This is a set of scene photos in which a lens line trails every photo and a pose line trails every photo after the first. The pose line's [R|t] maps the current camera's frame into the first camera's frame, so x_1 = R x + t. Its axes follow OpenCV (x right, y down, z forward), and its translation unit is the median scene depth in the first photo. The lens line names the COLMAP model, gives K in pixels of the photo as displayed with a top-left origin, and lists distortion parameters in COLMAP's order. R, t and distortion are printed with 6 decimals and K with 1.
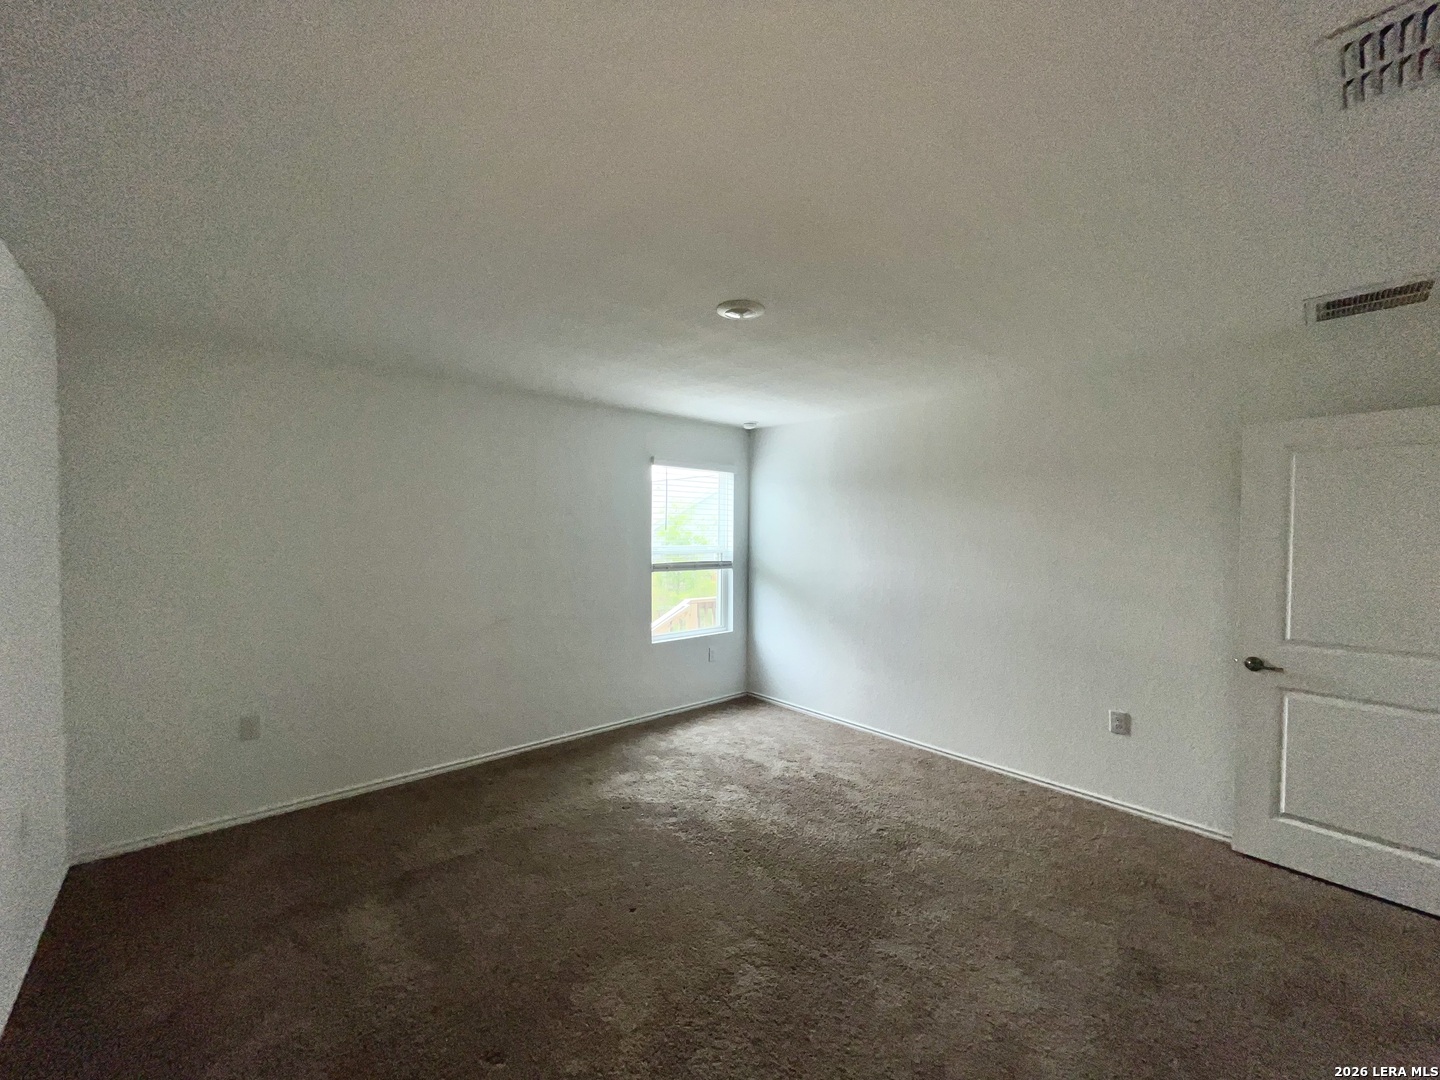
lens RADIAL K [[587.4, 0, 718.8], [0, 587.4, 541.0], [0, 0, 1]] dist [-0.002290, -0.000164]
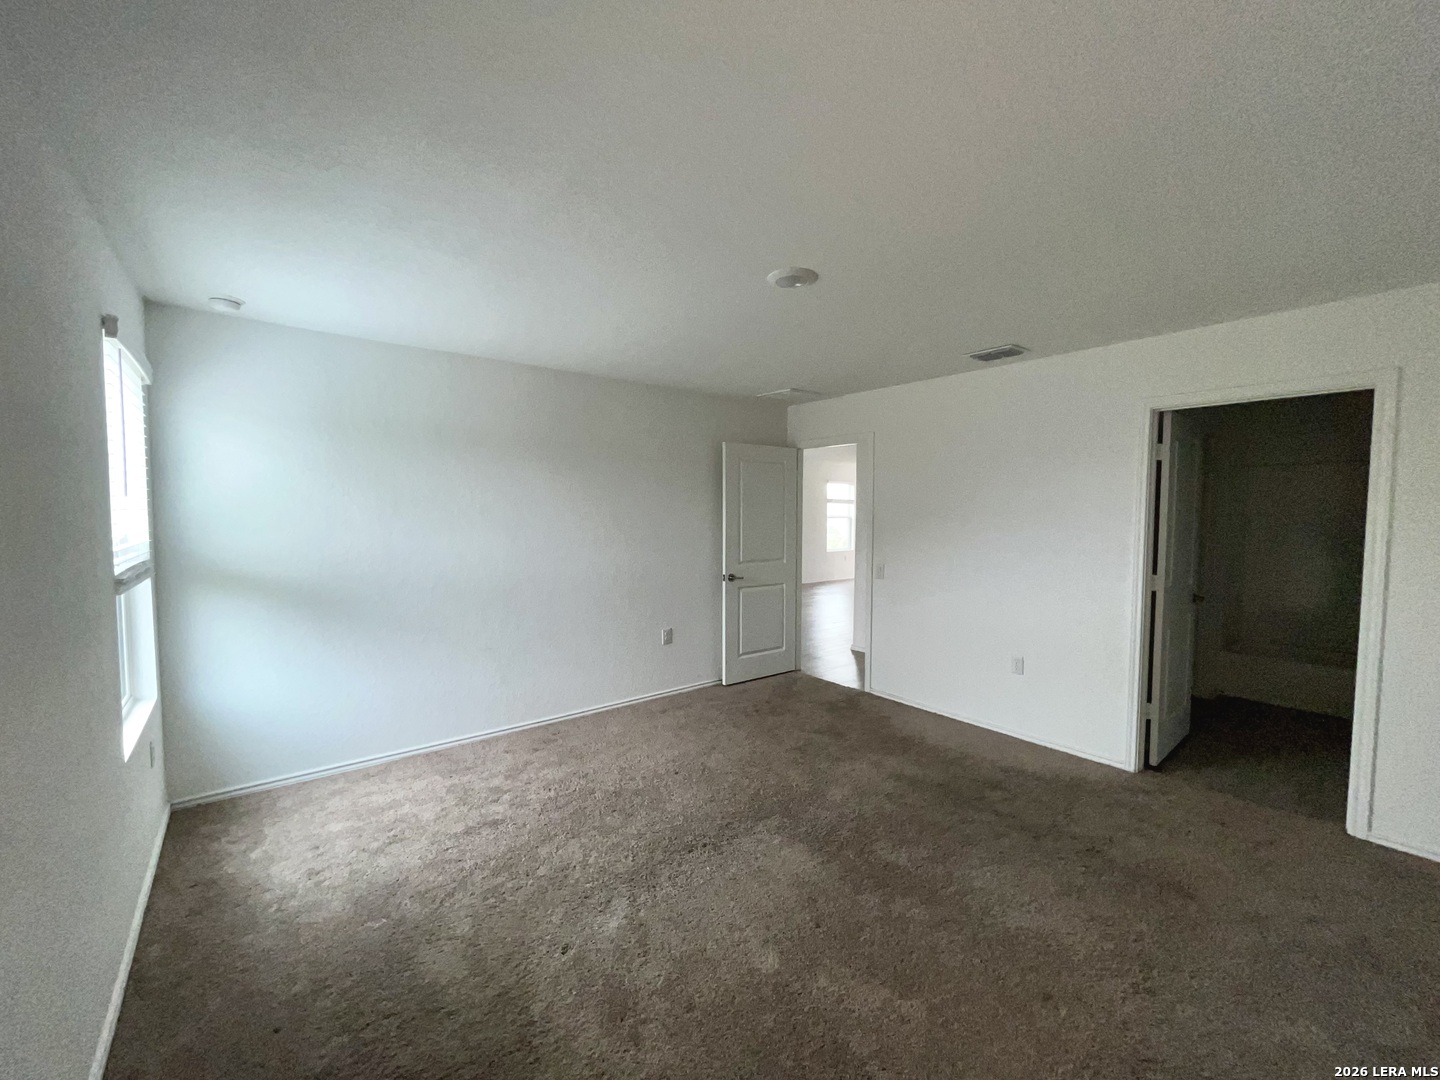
lens RADIAL K [[587.4, 0, 718.7], [0, 587.4, 536.6], [0, 0, 1]] dist [-0.002290, -0.000164]
pose [[0.047896, -0.055117, 0.997330, -0.619637], [0.012606, 0.998430, 0.054572, -0.009700], [-0.998773, 0.009958, 0.048516, 0.673842]]
